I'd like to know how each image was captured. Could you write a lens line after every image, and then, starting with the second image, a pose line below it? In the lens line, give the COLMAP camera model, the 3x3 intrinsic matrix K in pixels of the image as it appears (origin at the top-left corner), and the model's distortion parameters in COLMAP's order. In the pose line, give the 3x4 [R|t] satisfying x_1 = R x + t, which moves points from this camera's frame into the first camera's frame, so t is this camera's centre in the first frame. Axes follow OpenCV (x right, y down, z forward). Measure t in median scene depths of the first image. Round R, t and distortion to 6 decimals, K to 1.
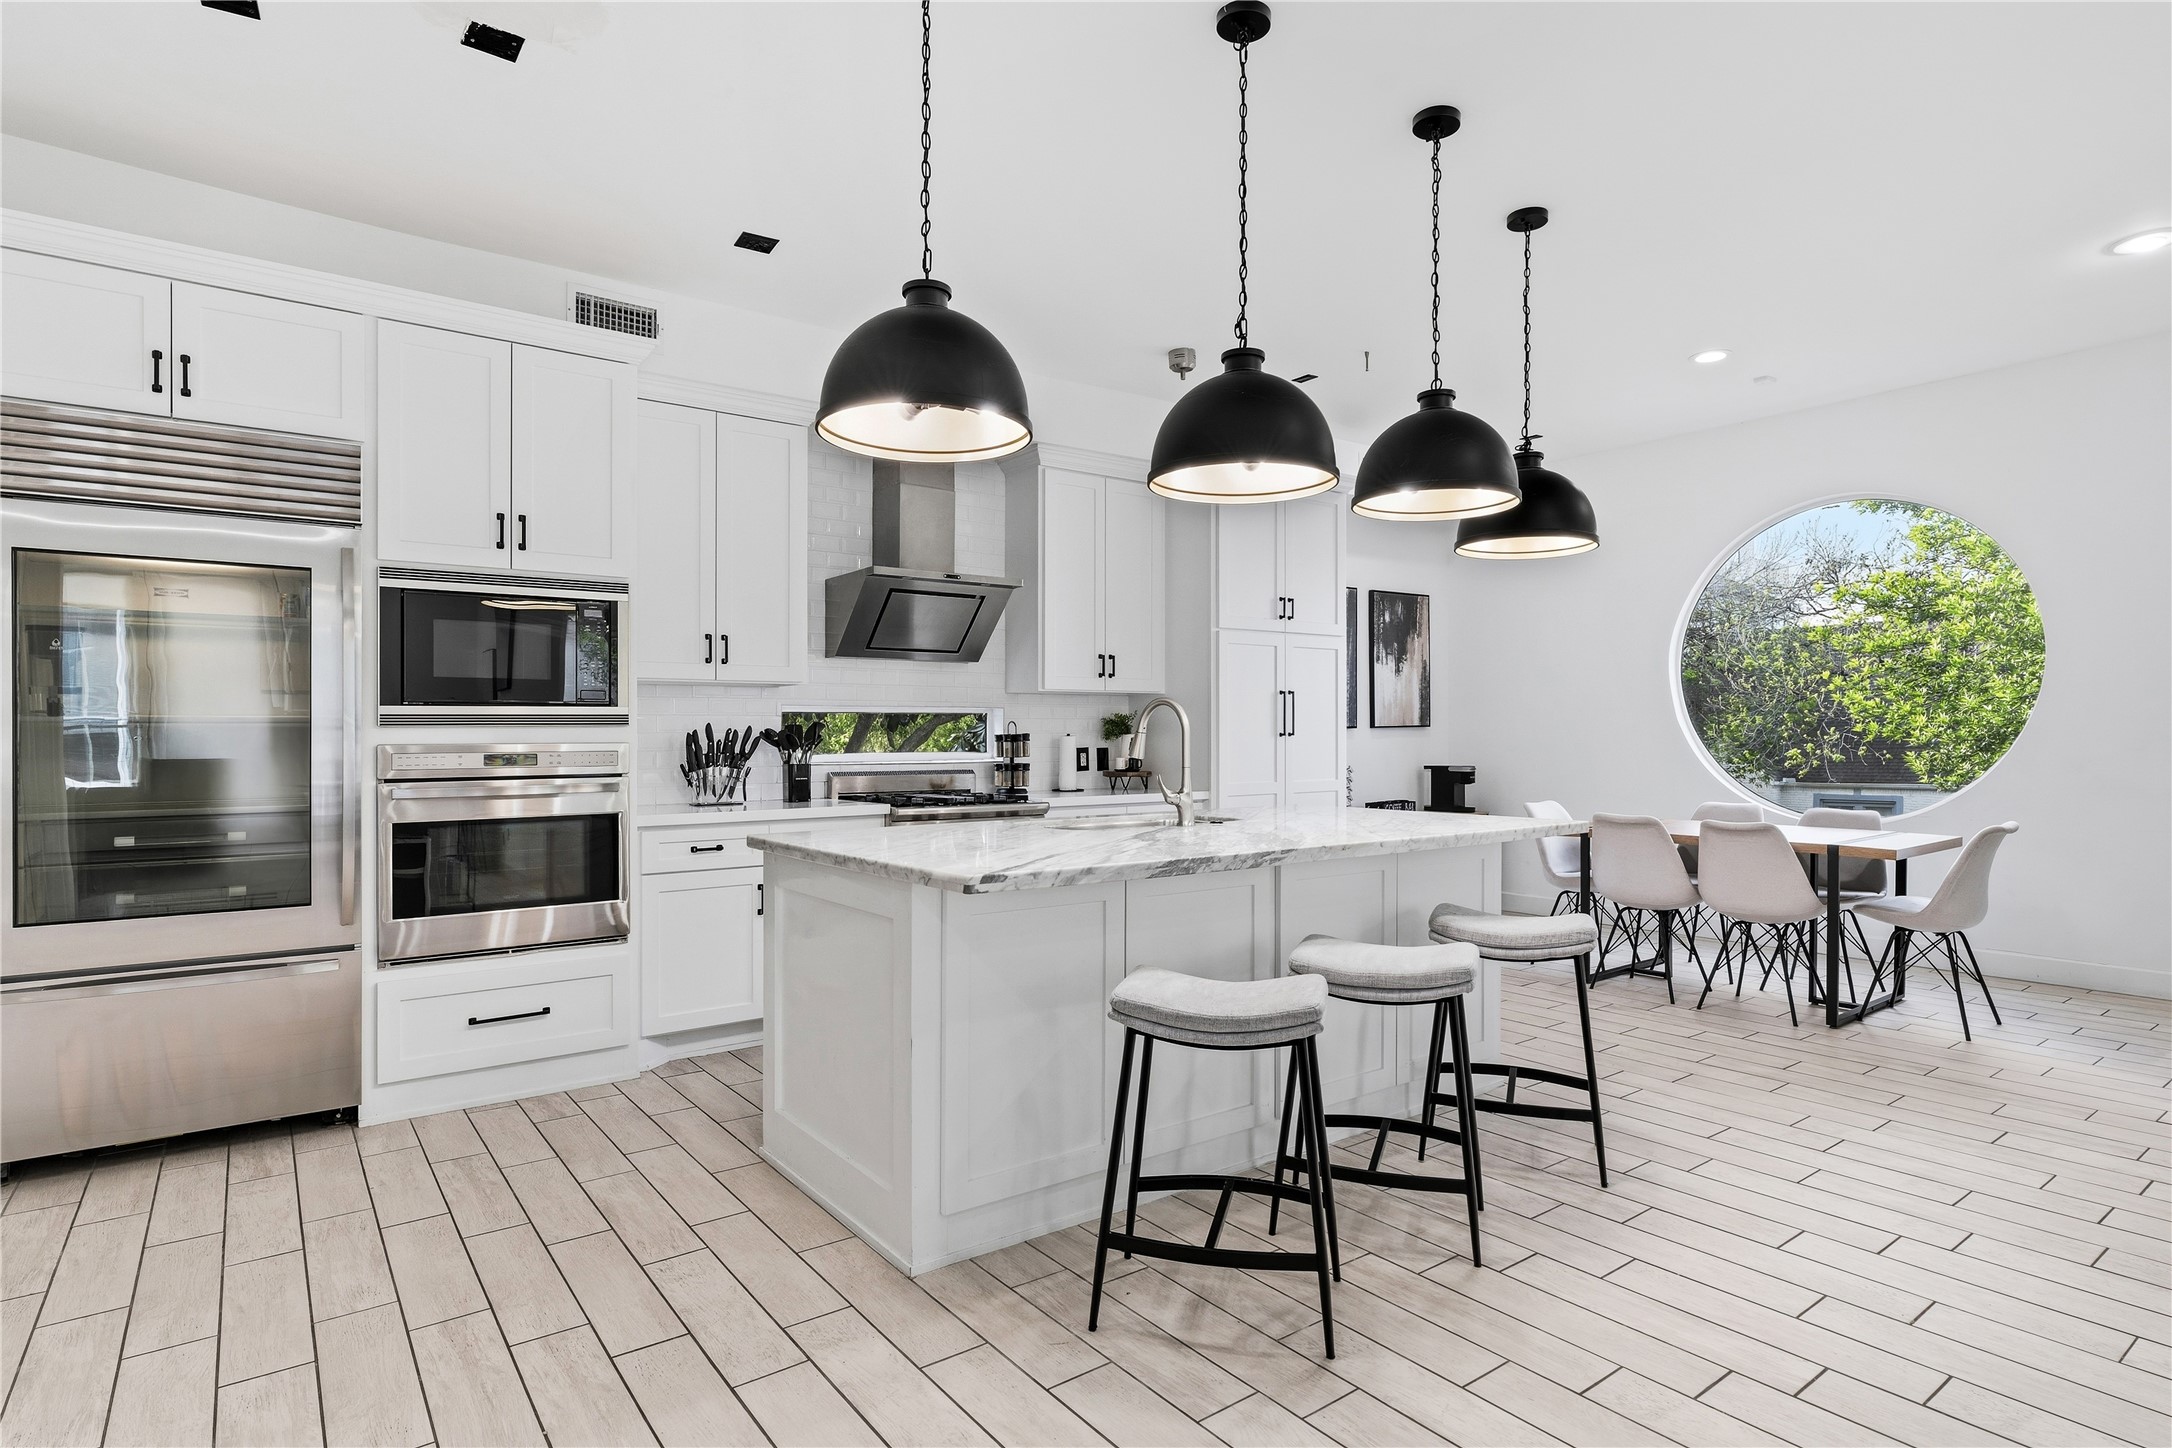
lens RADIAL K [[1128.1, 0, 1097.4], [0, 1128.1, 722.9], [0, 0, 1]] dist [-0.001285, -0.000111]
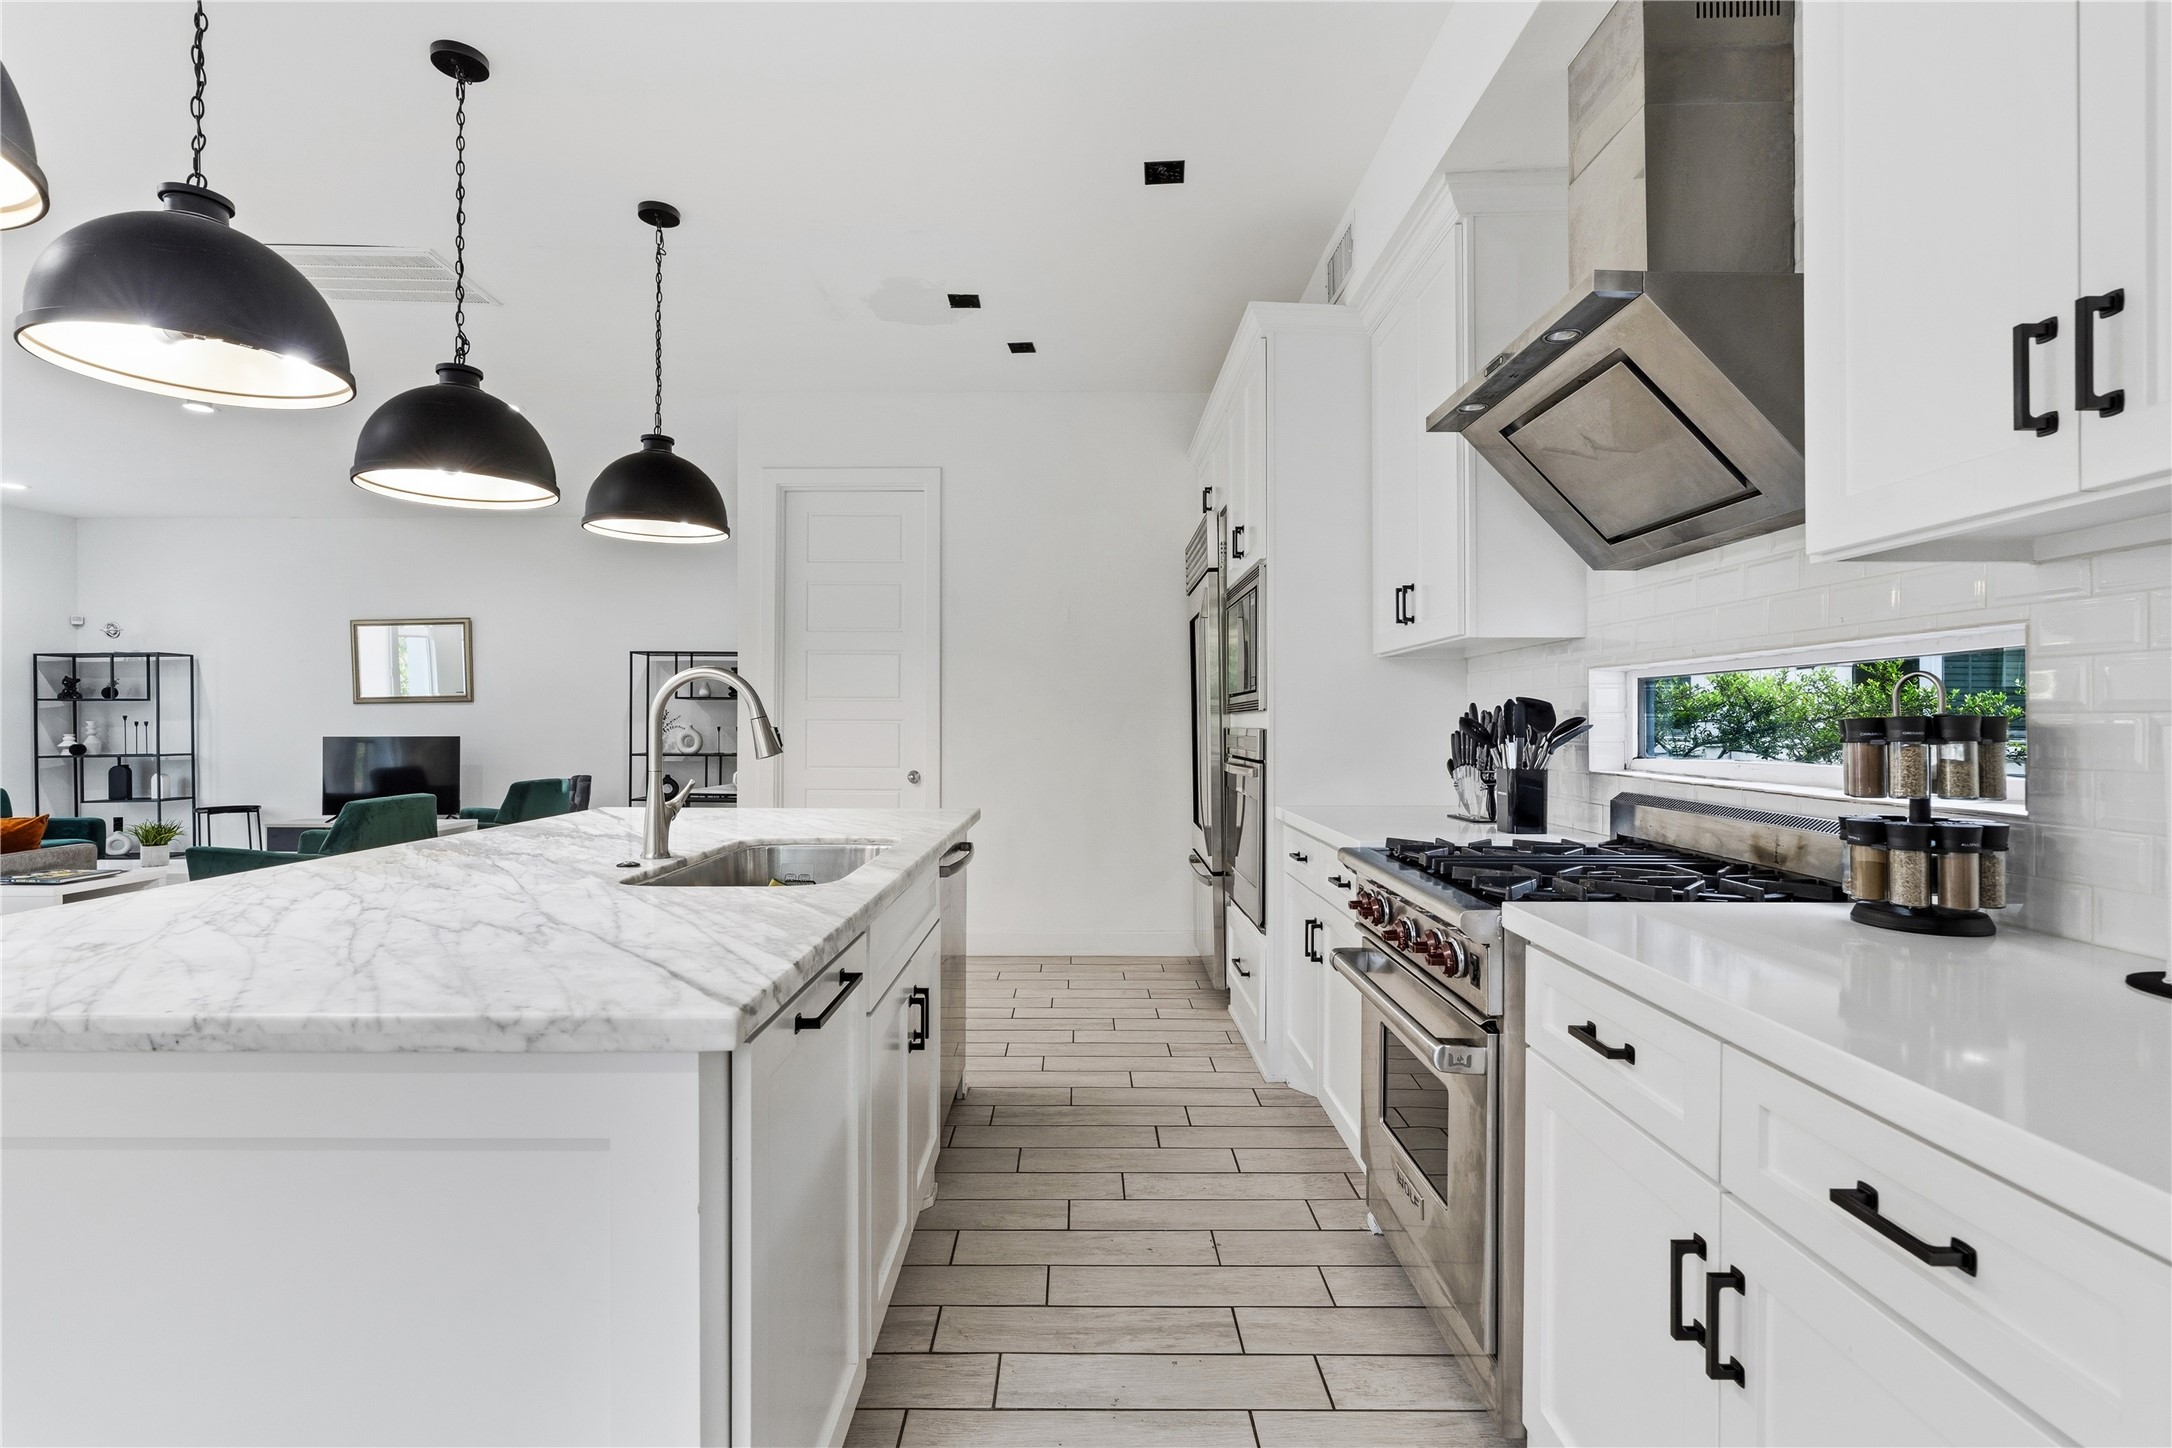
lens RADIAL K [[988.4, 0, 1089.2], [0, 988.4, 712.4], [0, 0, 1]] dist [-0.004153, 0.000014]
pose [[-0.598611, -0.004025, -0.801030, 0.293963], [0.011245, 0.999847, -0.013427, 0.011486], [0.800961, -0.017045, -0.598474, 1.157778]]
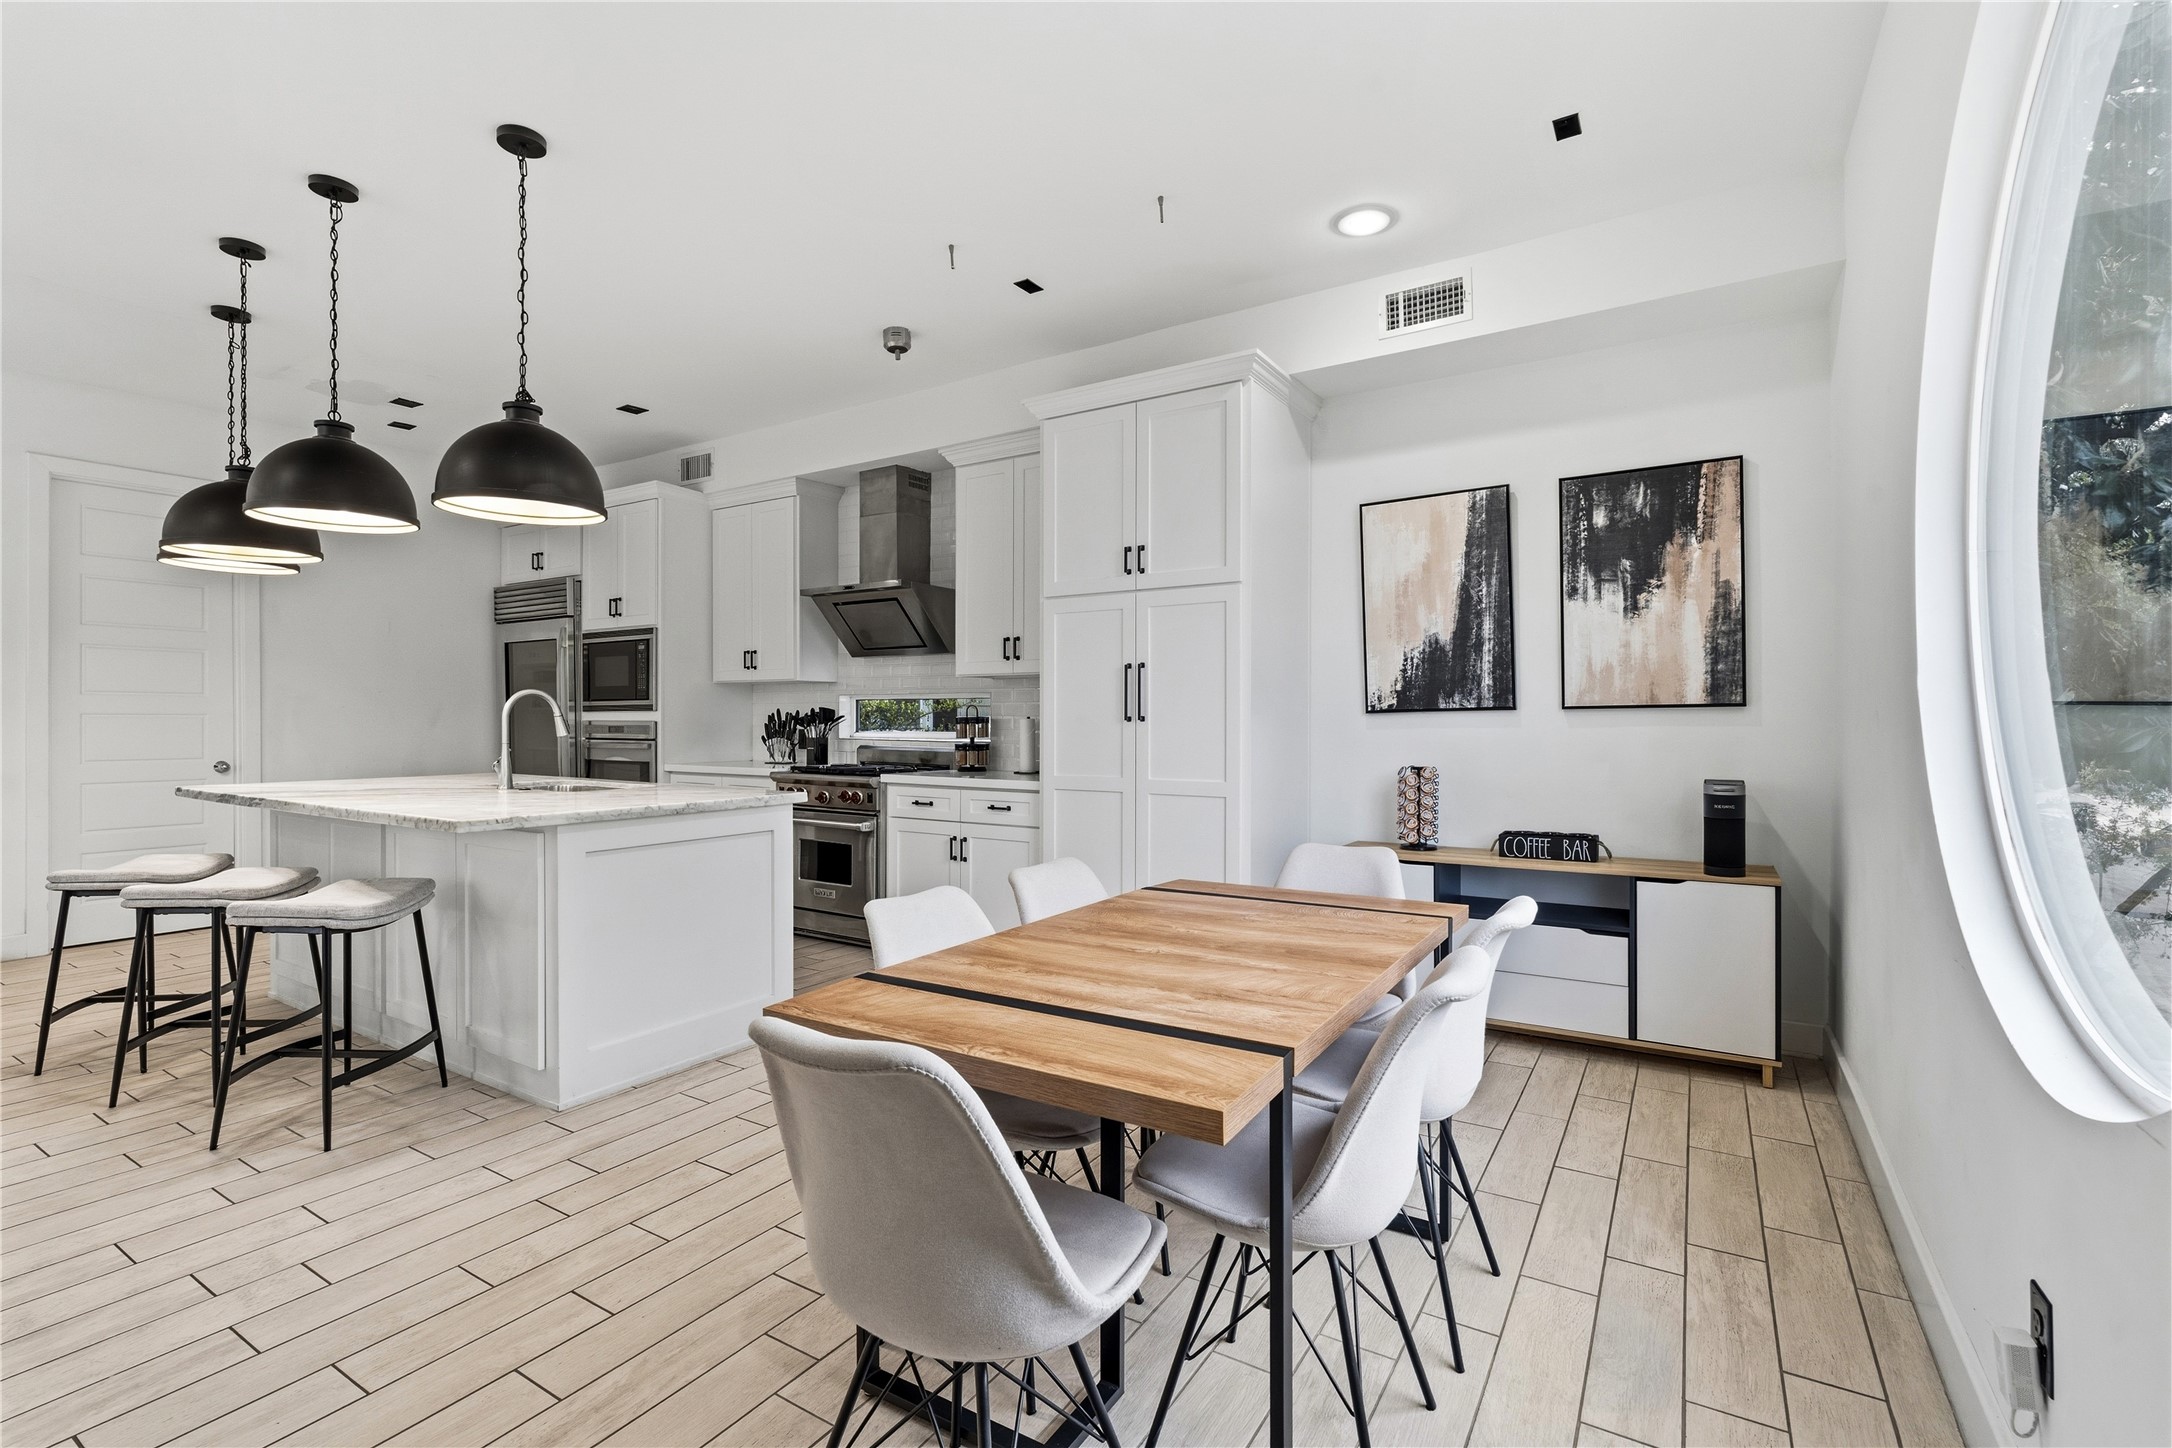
lens RADIAL K [[970.9, 0, 1086.0], [0, 970.9, 724.0], [0, 0, 1]] dist [0.000471, 0.000719]
pose [[0.352760, 0.010933, -0.935650, 0.994341], [0.006795, 0.999875, 0.014245, 0.004834], [0.935689, -0.011383, 0.352641, 0.910645]]
